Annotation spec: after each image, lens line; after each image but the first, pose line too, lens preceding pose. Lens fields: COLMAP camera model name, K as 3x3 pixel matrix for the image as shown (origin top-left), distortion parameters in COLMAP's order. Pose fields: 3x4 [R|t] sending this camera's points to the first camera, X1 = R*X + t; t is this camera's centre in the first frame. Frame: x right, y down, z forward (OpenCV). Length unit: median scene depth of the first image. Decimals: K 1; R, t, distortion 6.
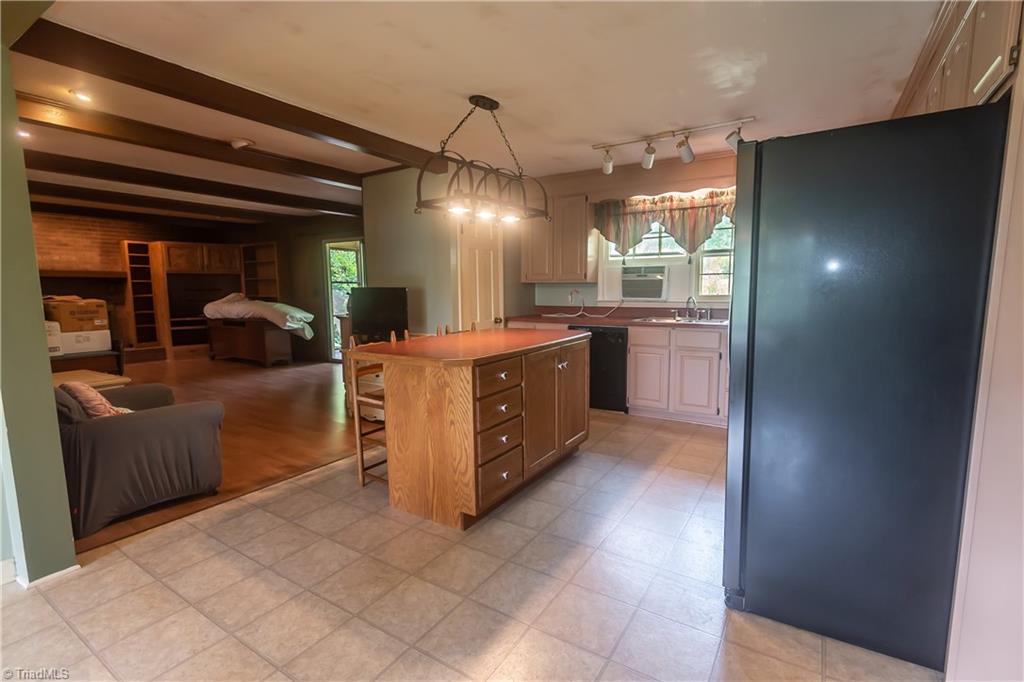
lens RADIAL K [[454.7, 0, 518.7], [0, 454.7, 344.0], [0, 0, 1]] dist [0.000077, -0.000759]
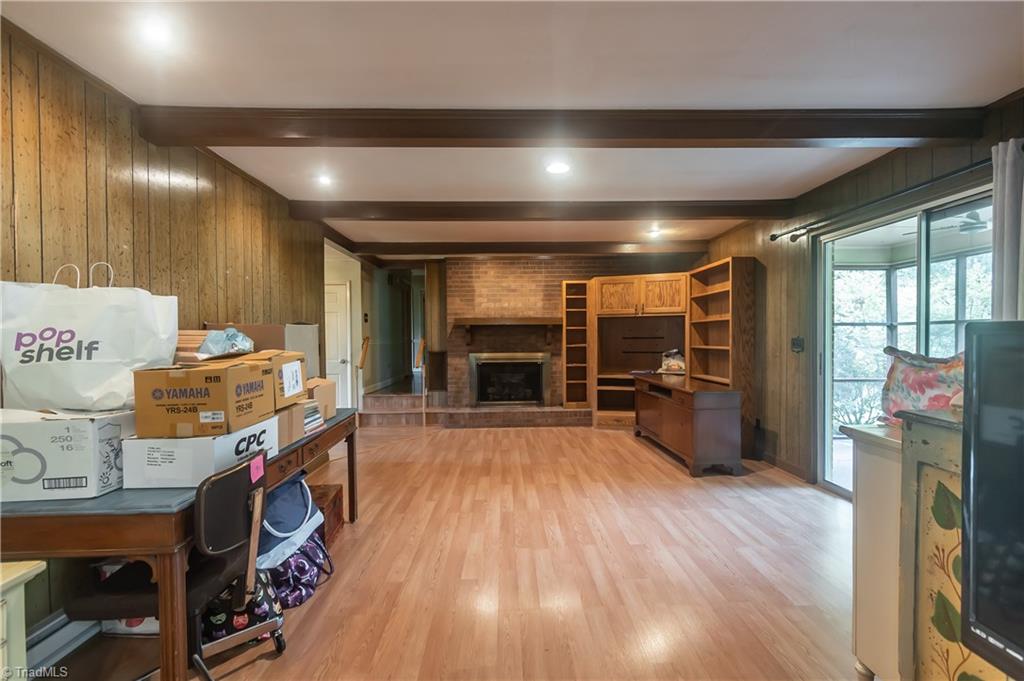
lens RADIAL K [[454.7, 0, 518.7], [0, 454.7, 343.5], [0, 0, 1]] dist [0.000077, -0.000759]
pose [[0.543468, 0.007369, -0.839398, -0.192323], [-0.094472, 0.994146, -0.052438, -0.057378], [0.834097, 0.107798, 0.540982, 0.474402]]
